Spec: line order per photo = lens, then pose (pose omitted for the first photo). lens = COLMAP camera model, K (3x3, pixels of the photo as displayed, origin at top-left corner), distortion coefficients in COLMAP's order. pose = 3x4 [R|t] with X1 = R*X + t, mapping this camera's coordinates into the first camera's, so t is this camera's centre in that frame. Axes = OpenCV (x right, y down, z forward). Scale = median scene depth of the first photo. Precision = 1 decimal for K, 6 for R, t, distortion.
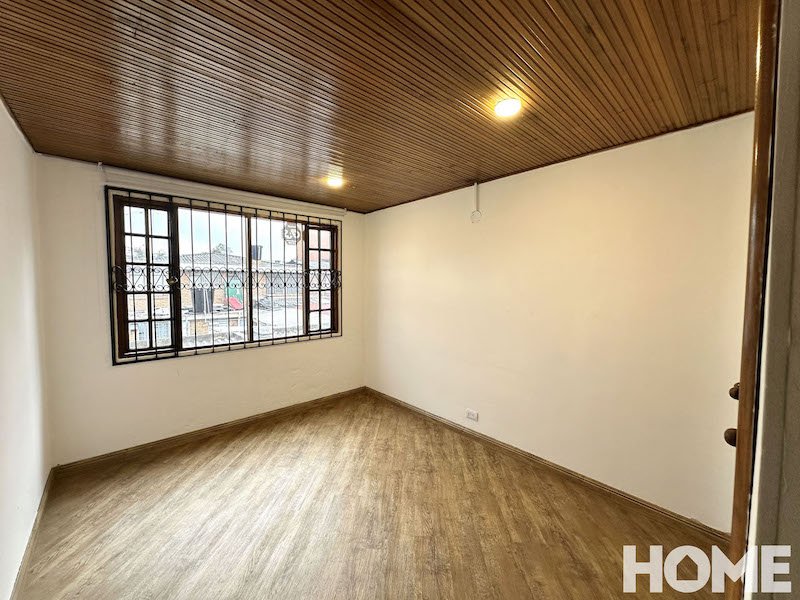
lens RADIAL K [[320.8, 0, 400.3], [0, 320.8, 303.5], [0, 0, 1]] dist [-0.001757, 0.001075]
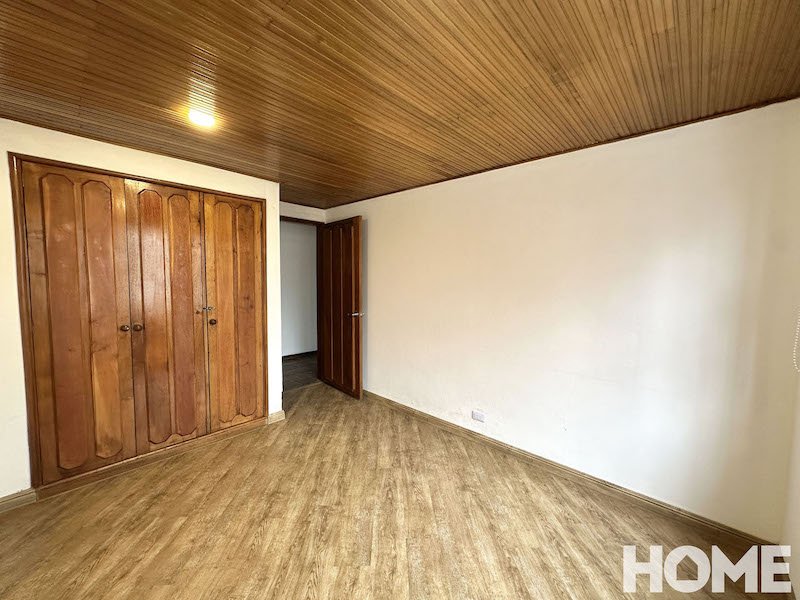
lens RADIAL K [[320.8, 0, 400.6], [0, 320.8, 301.4], [0, 0, 1]] dist [-0.001757, 0.001075]
pose [[-0.996384, -0.011335, -0.084202, -0.229111], [-0.023346, 0.989437, 0.143069, -0.117733], [0.081691, 0.144517, -0.986124, 1.831432]]
